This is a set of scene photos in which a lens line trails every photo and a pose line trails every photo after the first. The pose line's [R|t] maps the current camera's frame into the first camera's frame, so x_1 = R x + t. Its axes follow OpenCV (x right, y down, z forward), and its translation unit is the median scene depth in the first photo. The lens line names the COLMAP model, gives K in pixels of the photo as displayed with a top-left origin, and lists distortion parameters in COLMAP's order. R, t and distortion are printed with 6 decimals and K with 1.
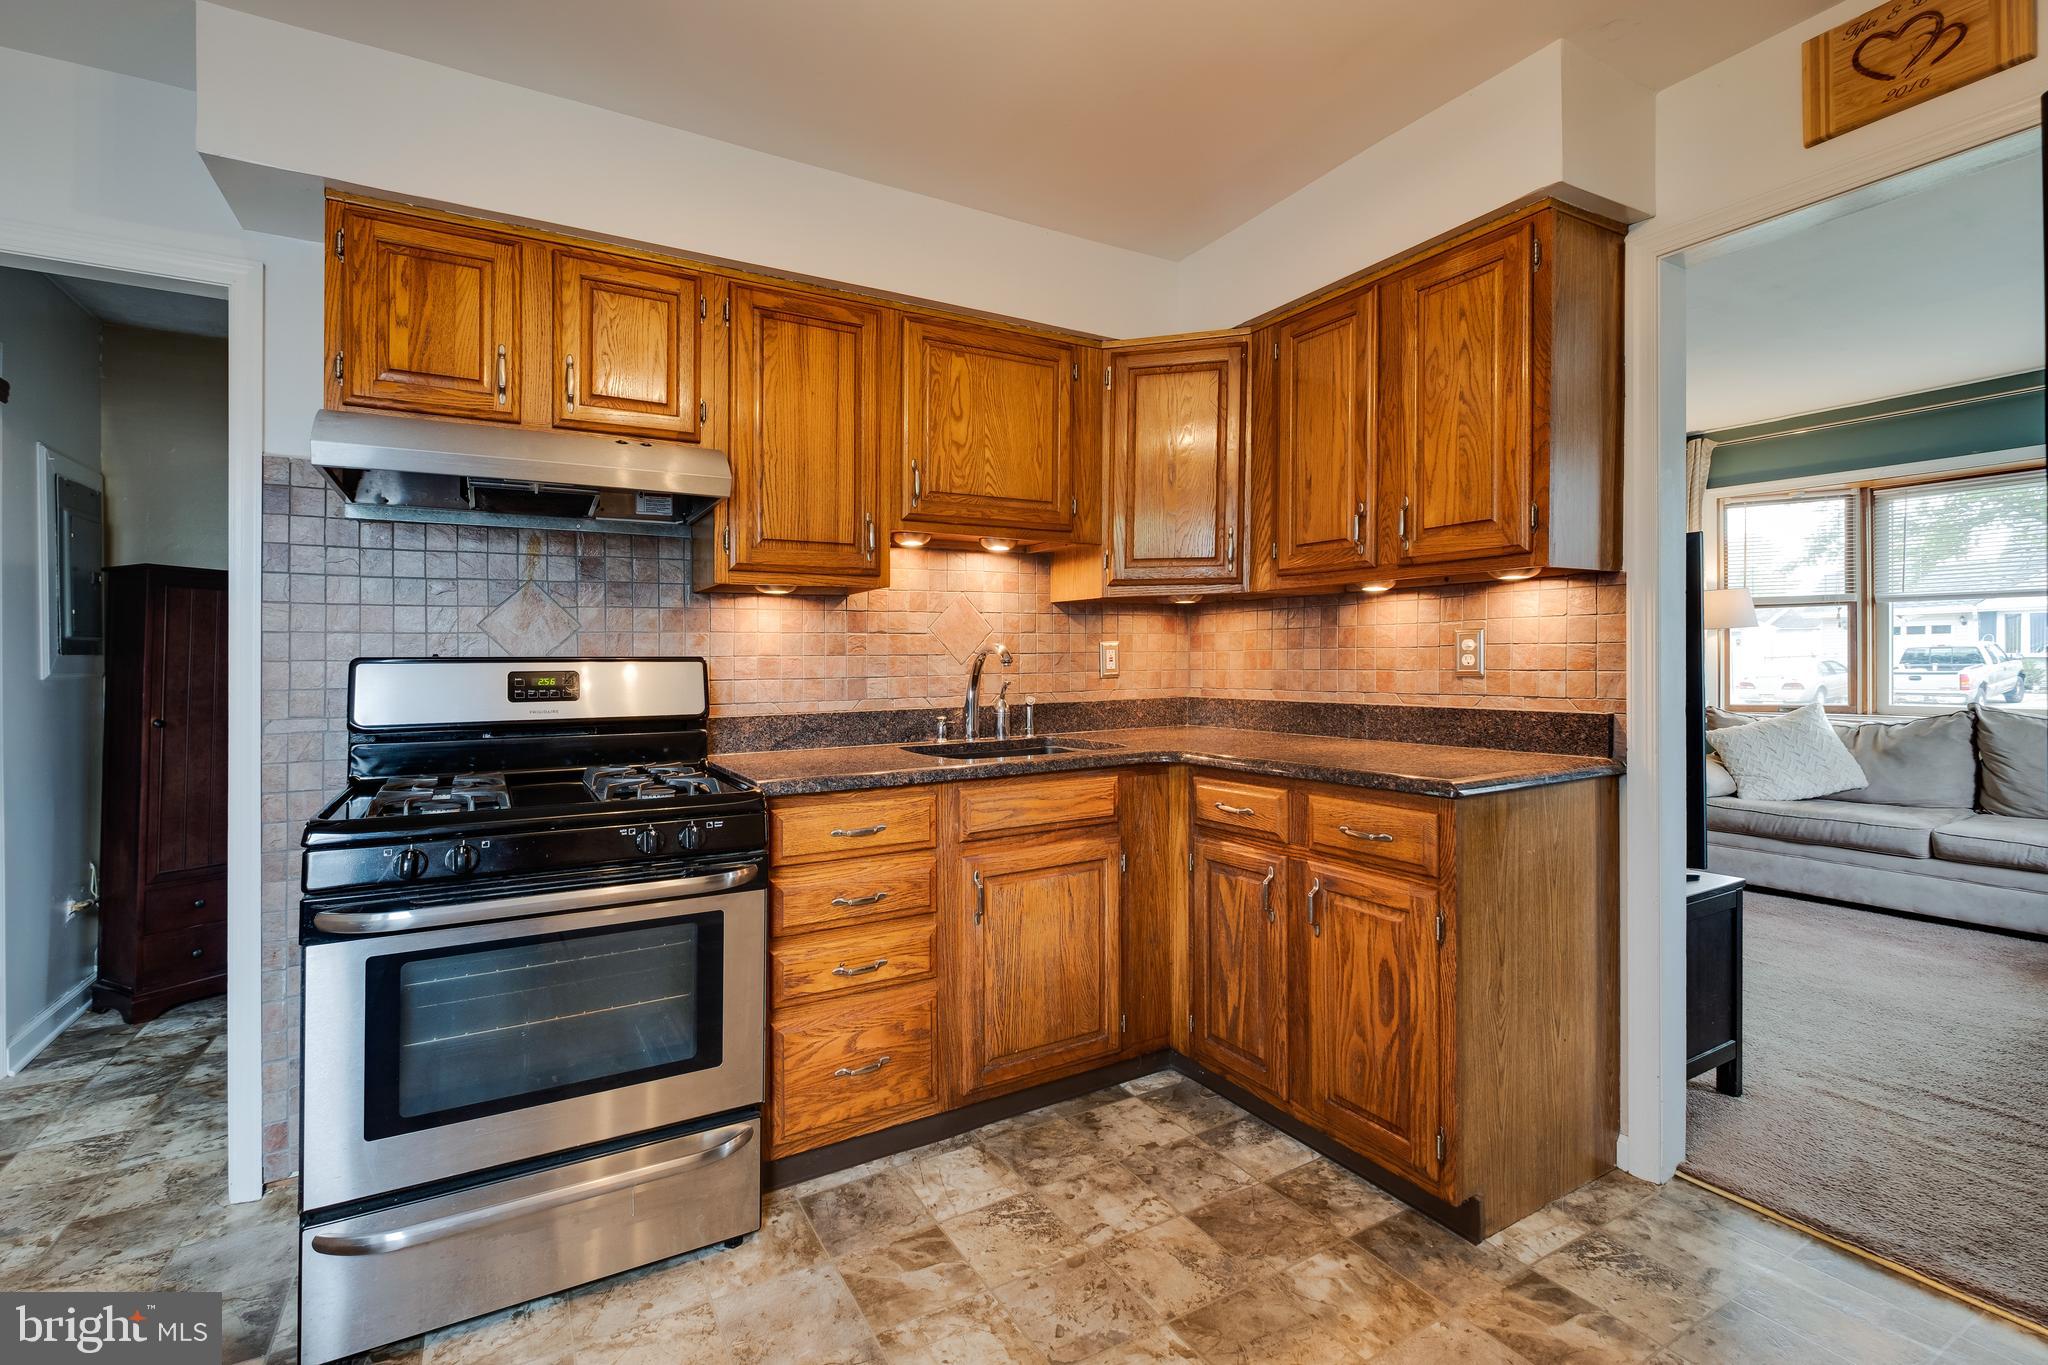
lens RADIAL K [[905.5, 0, 1028.1], [0, 905.5, 650.1], [0, 0, 1]] dist [-0.004185, 0.000764]
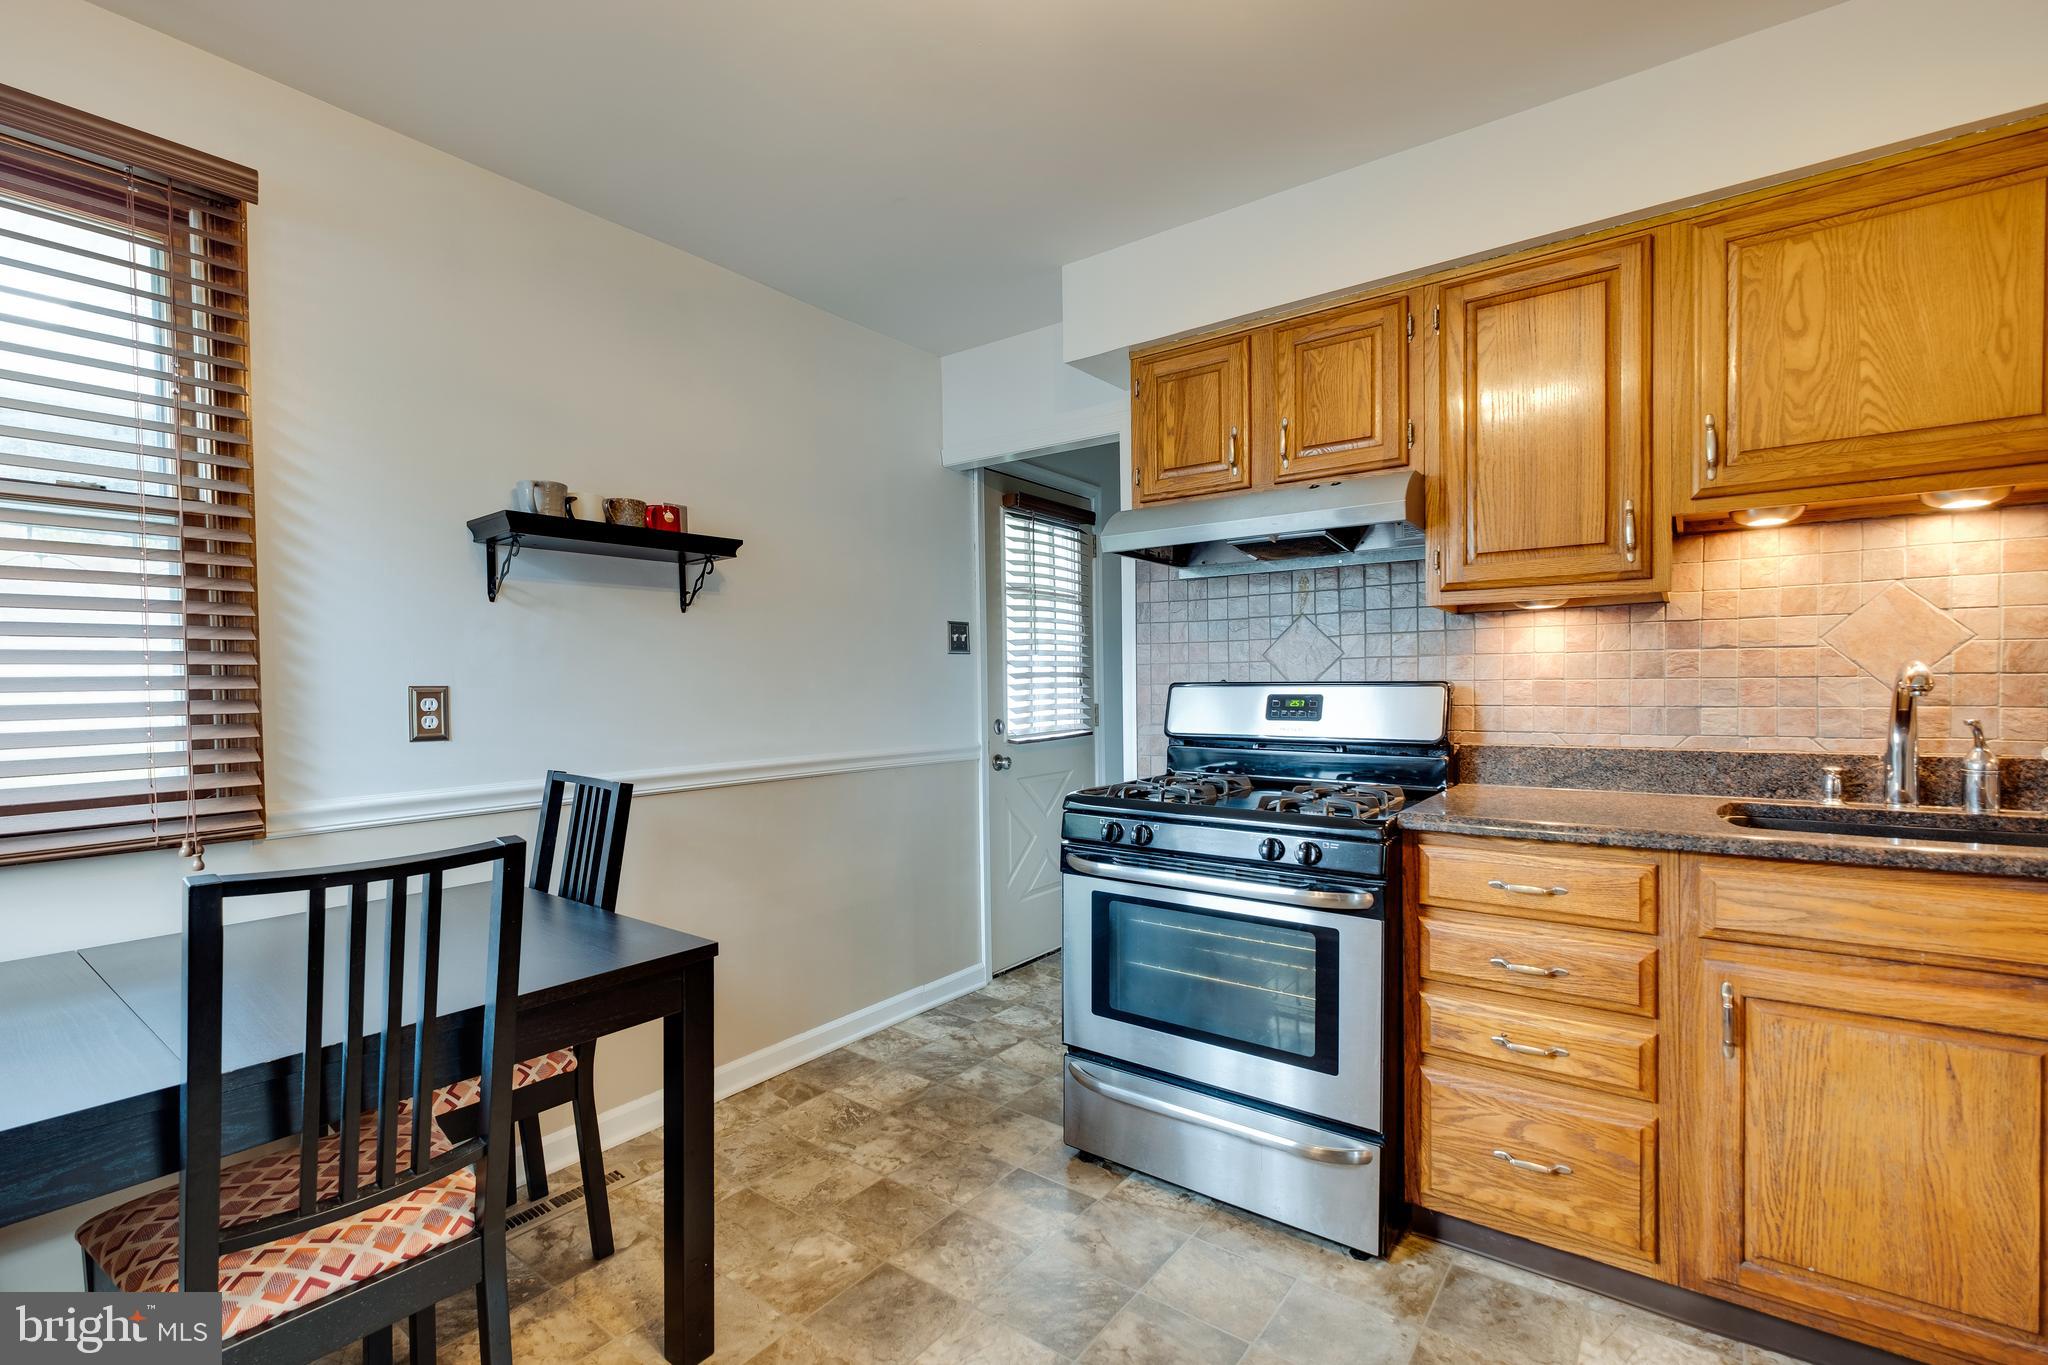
lens RADIAL K [[905.5, 0, 994.5], [0, 905.5, 693.2], [0, 0, 1]] dist [-0.004185, 0.000764]
pose [[0.391857, 0.015121, -0.919902, 0.373347], [0.015419, 0.999617, 0.022999, -0.010395], [0.919897, -0.023196, 0.391474, 0.194021]]
